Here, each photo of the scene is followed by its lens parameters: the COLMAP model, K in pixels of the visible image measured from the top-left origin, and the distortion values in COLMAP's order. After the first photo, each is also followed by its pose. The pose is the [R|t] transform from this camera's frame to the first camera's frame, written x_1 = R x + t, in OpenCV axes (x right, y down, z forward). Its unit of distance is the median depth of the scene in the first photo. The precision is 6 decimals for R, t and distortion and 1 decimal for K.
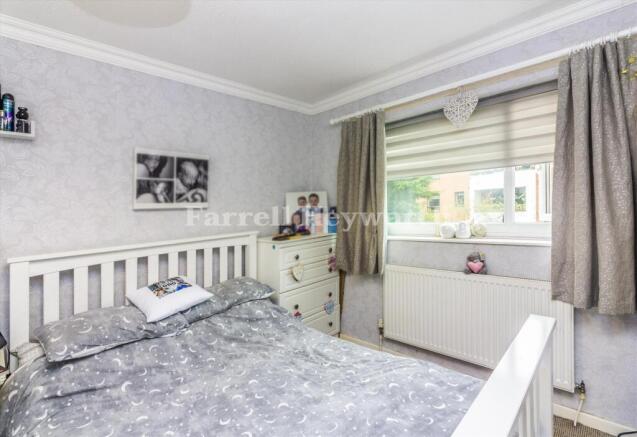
lens RADIAL K [[306.4, 0, 318.5], [0, 306.4, 189.4], [0, 0, 1]] dist [0.001716, 0.000172]
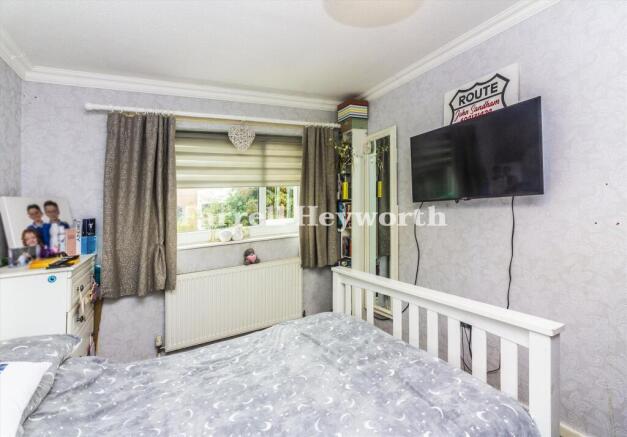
lens RADIAL K [[302.2, 0, 313.5], [0, 302.2, 218.5], [0, 0, 1]] dist [-0.000846, -0.000085]
pose [[0.319407, -0.008697, 0.947578, -0.686684], [-0.008777, 0.999888, 0.012136, 0.059244], [-0.947577, -0.012193, 0.319295, 0.342901]]
